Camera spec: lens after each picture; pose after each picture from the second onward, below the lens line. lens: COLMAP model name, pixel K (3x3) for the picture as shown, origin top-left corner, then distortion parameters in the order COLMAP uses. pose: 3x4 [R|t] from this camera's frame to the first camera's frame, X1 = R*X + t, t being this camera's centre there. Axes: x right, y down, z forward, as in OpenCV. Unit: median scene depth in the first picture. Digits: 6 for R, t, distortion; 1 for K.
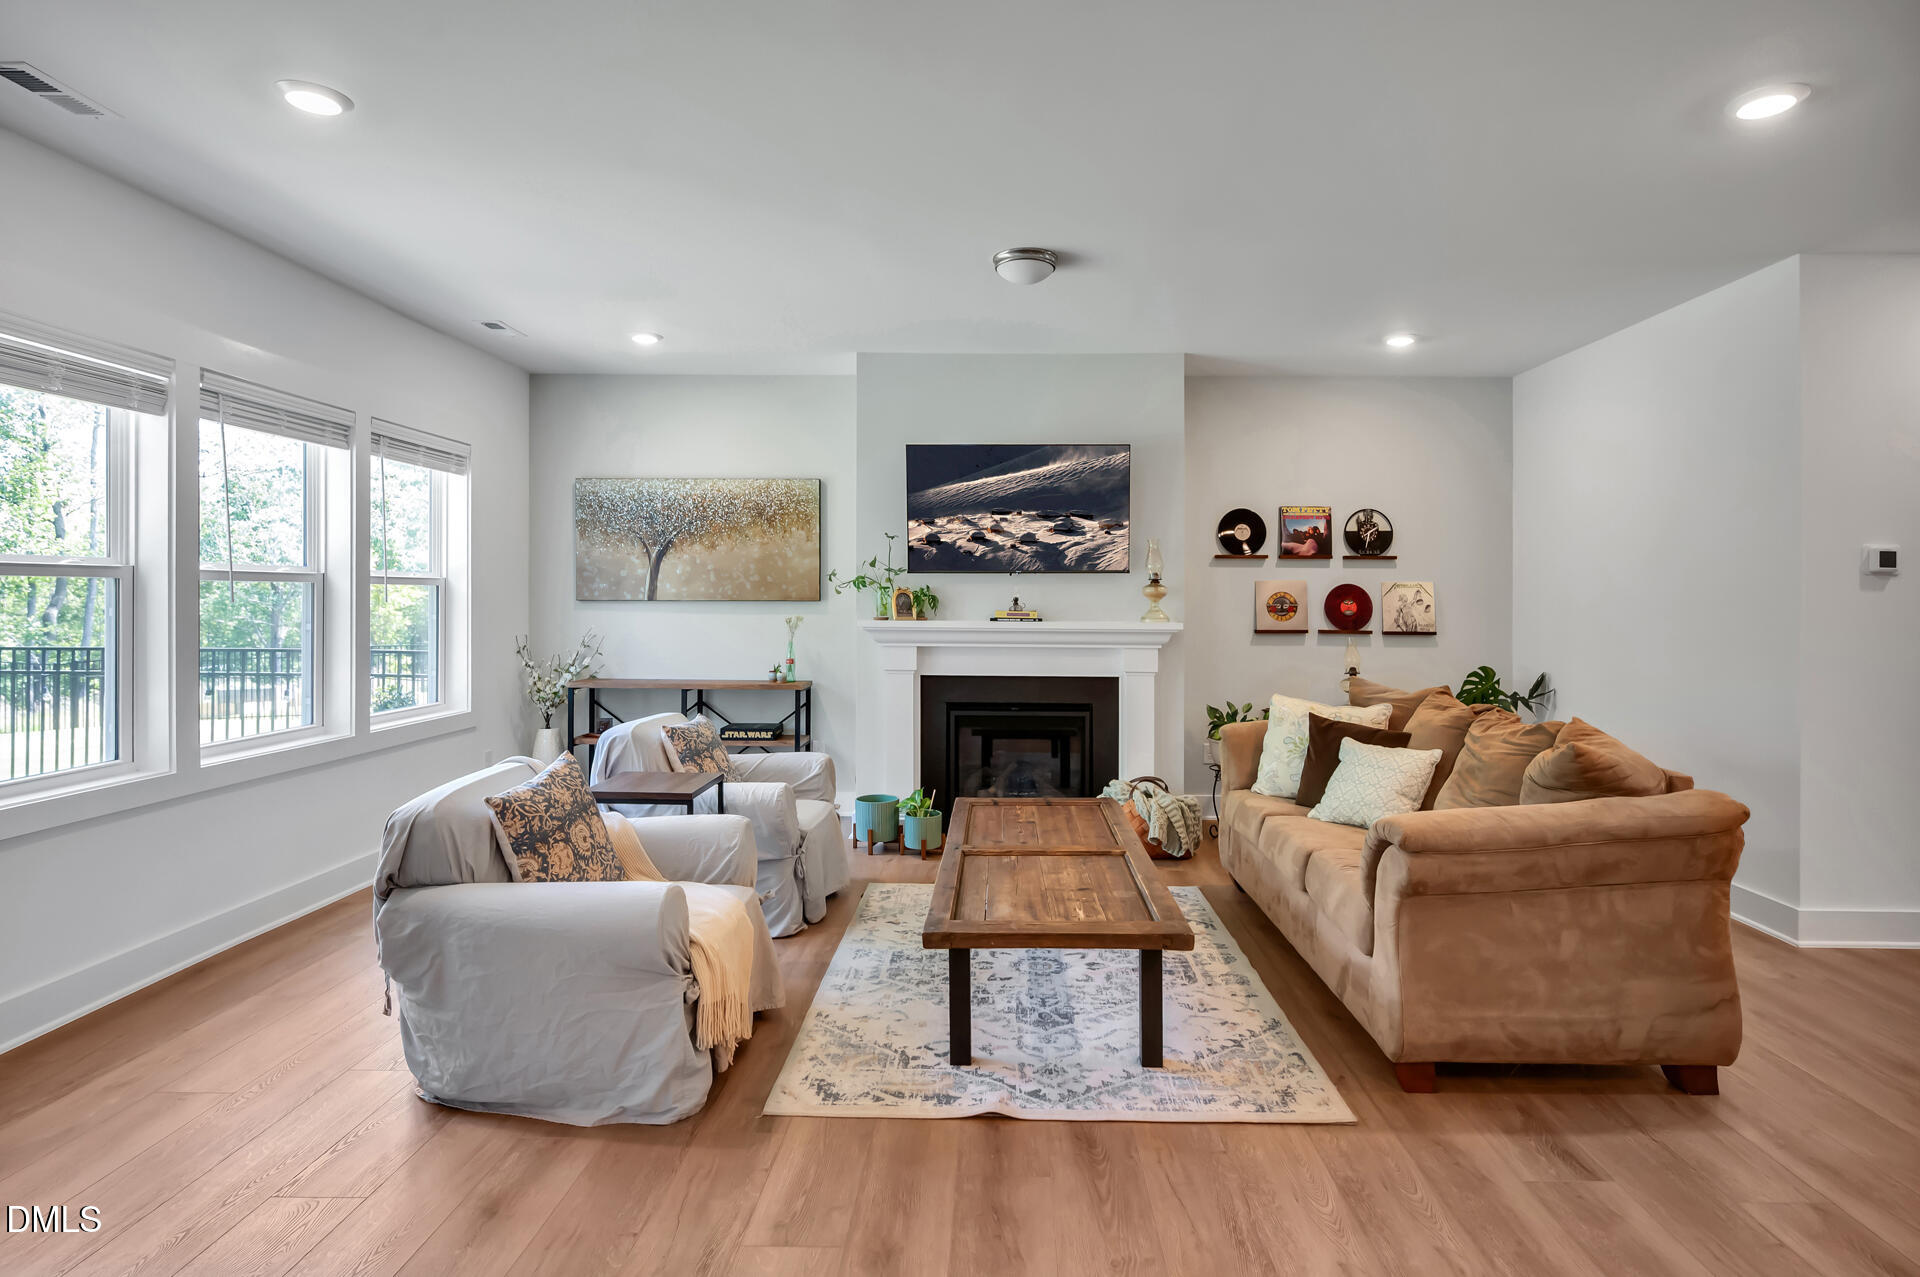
lens RADIAL K [[1057.4, 0, 936.3], [0, 1057.4, 587.4], [0, 0, 1]] dist [-0.000414, -0.001045]
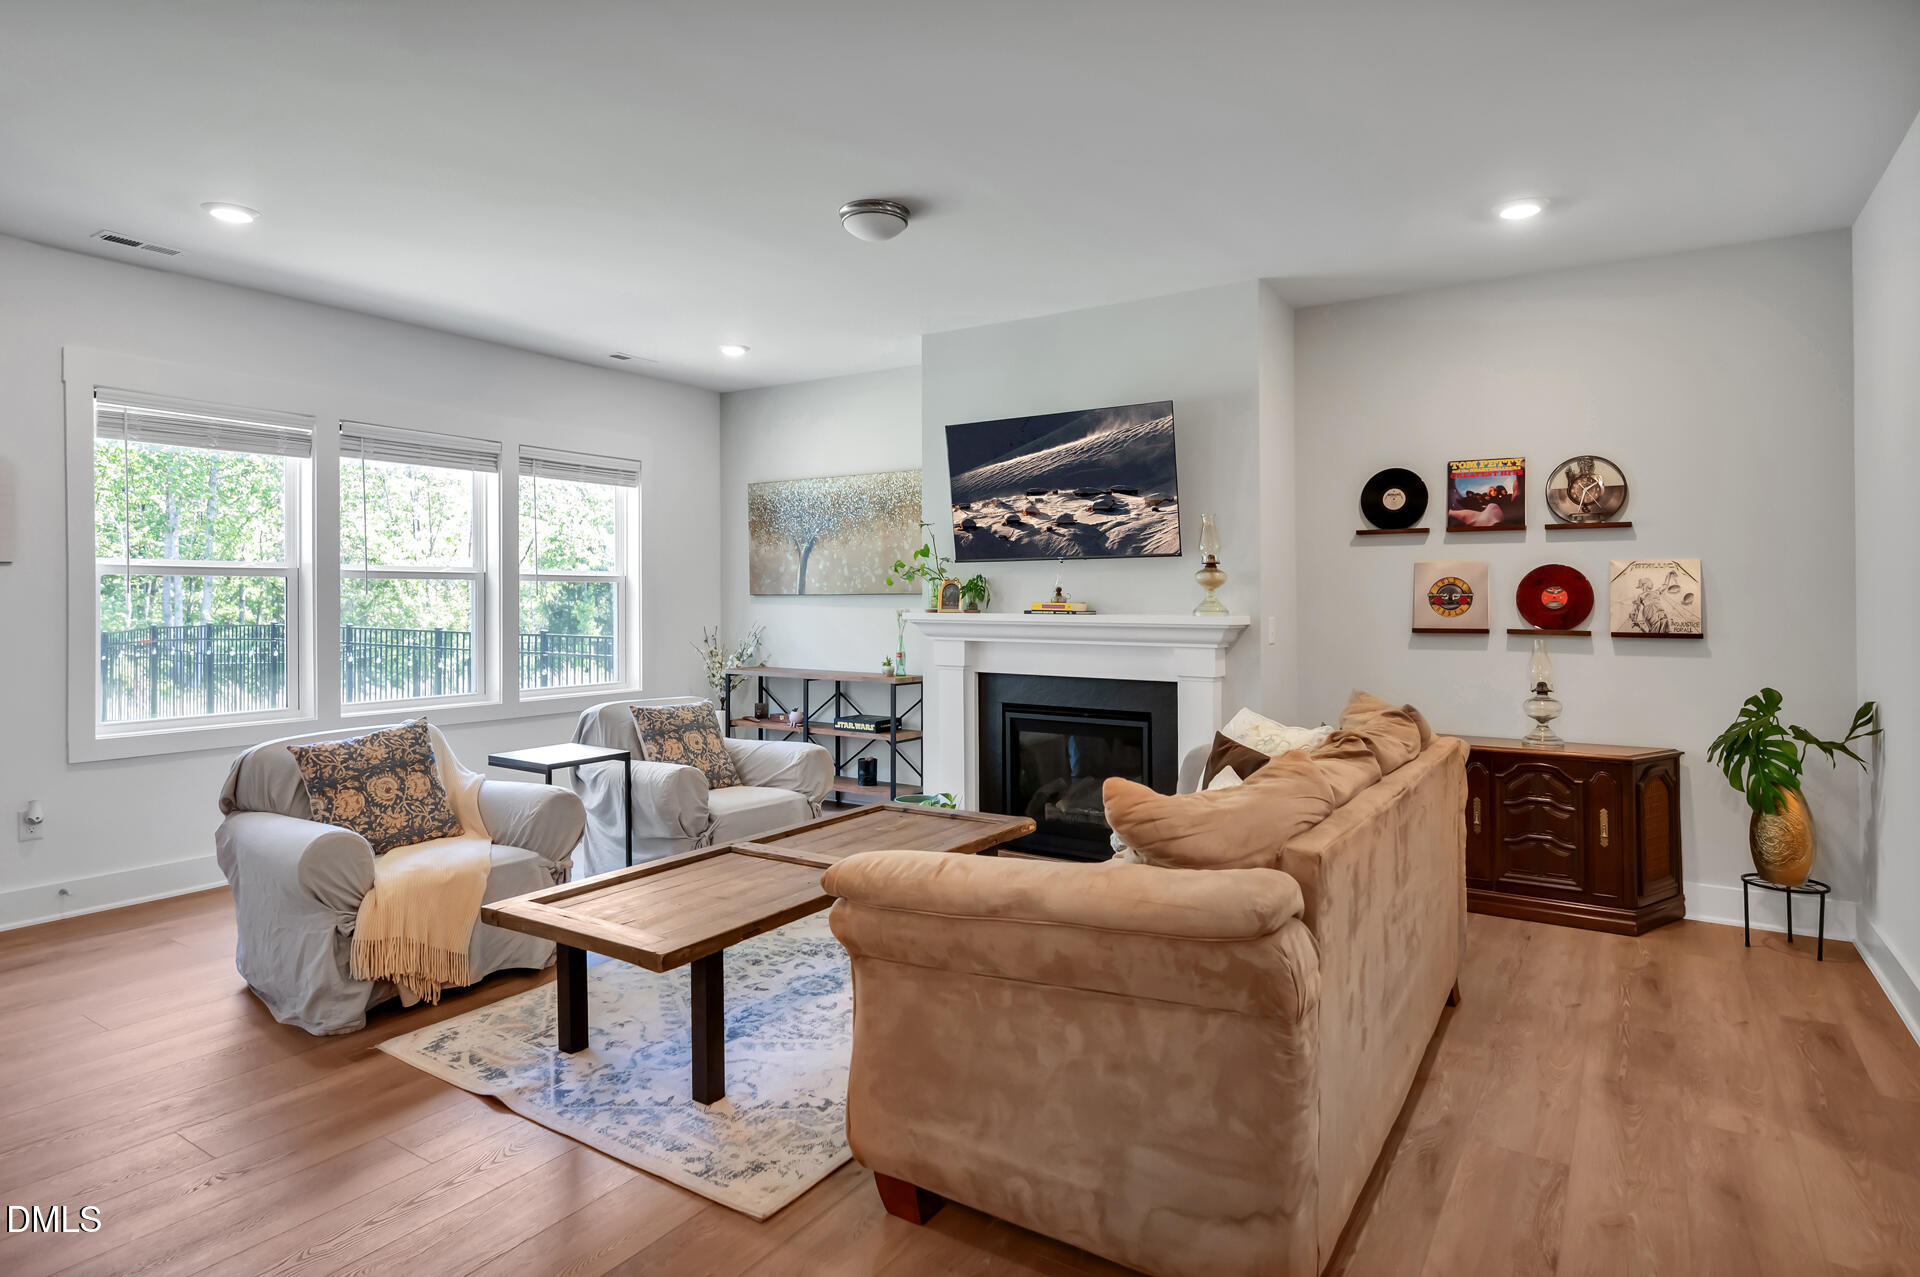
lens RADIAL K [[1064.4, 0, 873.9], [0, 1064.4, 576.4], [0, 0, 1]] dist [0.004556, -0.013954]
pose [[0.834900, -0.015044, -0.550196, 0.432490], [0.008707, 0.999862, -0.014127, 0.011688], [0.550332, 0.007004, 0.834916, 0.169187]]
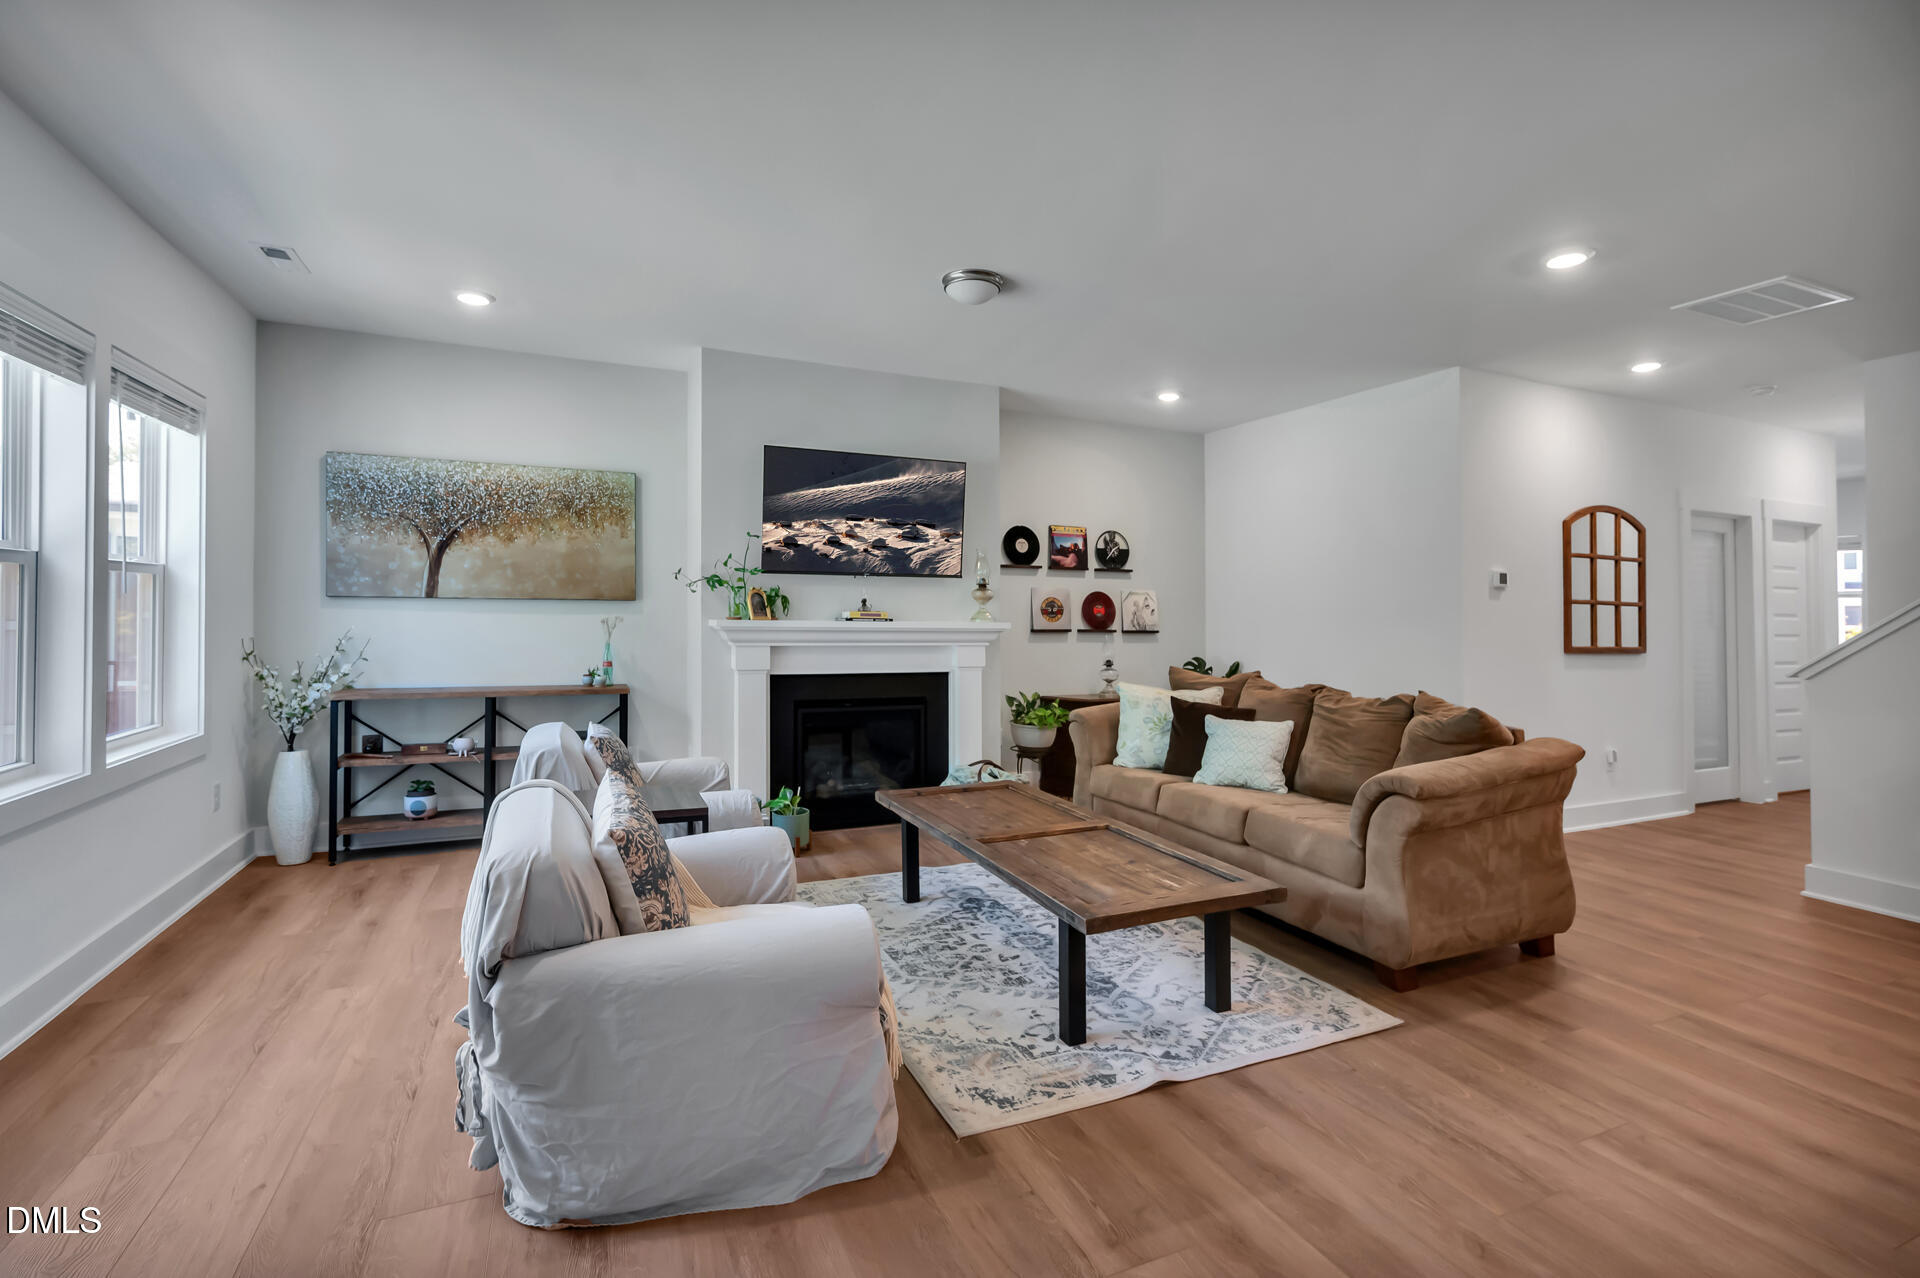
lens RADIAL K [[939.9, 0, 957.4], [0, 939.9, 583.3], [0, 0, 1]] dist [0.000218, -0.000233]
pose [[0.889088, 0.020361, 0.457283, -0.269684], [-0.013876, 0.999750, -0.017535, 0.009193], [-0.457526, 0.009245, 0.889148, 0.121057]]
